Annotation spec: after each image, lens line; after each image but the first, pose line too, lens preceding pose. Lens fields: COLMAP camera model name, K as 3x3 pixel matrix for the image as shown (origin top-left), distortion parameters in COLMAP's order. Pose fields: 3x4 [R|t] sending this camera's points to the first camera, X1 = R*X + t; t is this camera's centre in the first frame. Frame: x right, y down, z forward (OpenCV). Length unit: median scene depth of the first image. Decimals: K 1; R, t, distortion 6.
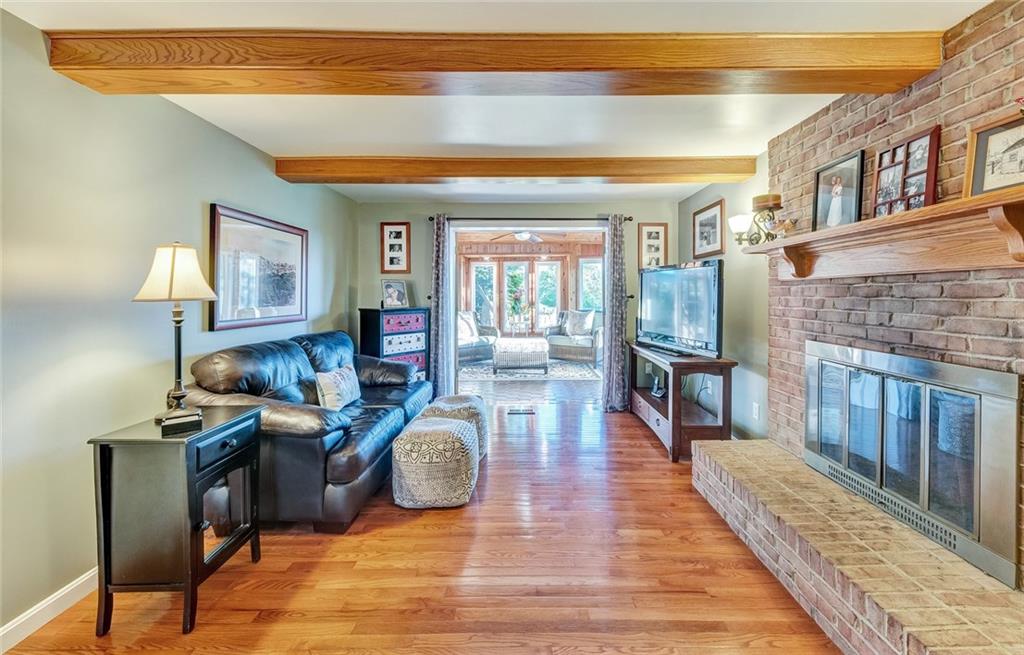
lens RADIAL K [[386.6, 0, 525.7], [0, 386.6, 286.5], [0, 0, 1]] dist [0.011709, -0.006583]
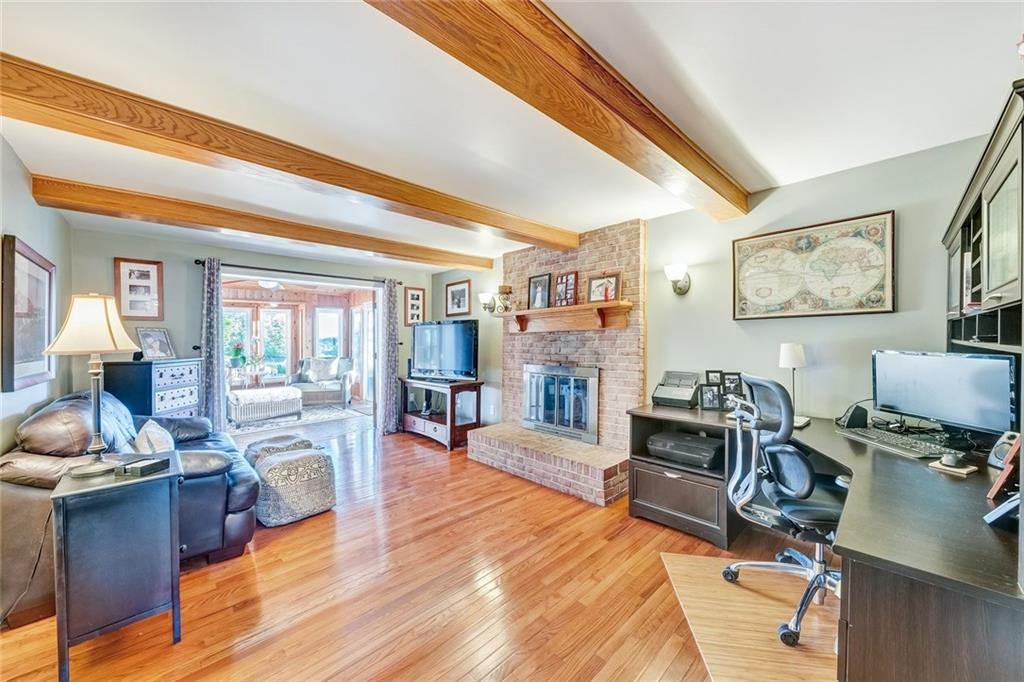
lens RADIAL K [[369.0, 0, 512.0], [0, 369.0, 341.0], [0, 0, 1]] dist [-0.000461, -0.000290]
pose [[0.727542, -0.009468, 0.685998, -0.543870], [-0.002491, 0.999862, 0.016442, -0.006398], [-0.686059, -0.013671, 0.727418, -0.272614]]
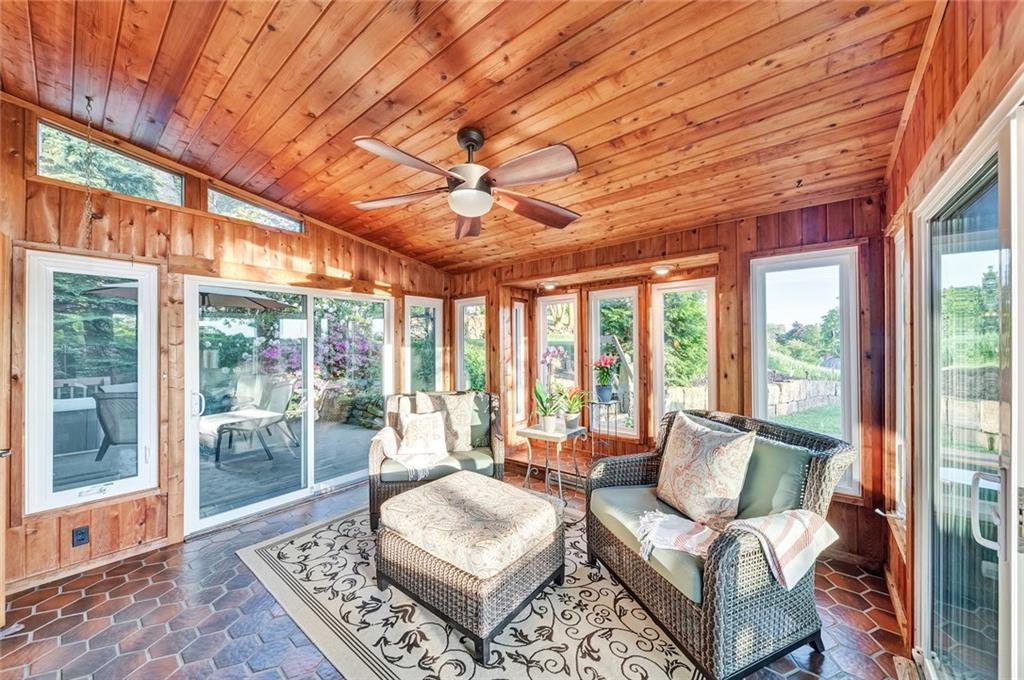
lens RADIAL K [[369.0, 0, 512.0], [0, 369.0, 340.0], [0, 0, 1]] dist [-0.000461, -0.000290]
pose [[0.773198, -0.014510, -0.633999, 0.631259], [0.018965, 0.999820, 0.000246, -0.006049], [0.633882, -0.012214, 0.773334, 2.054203]]
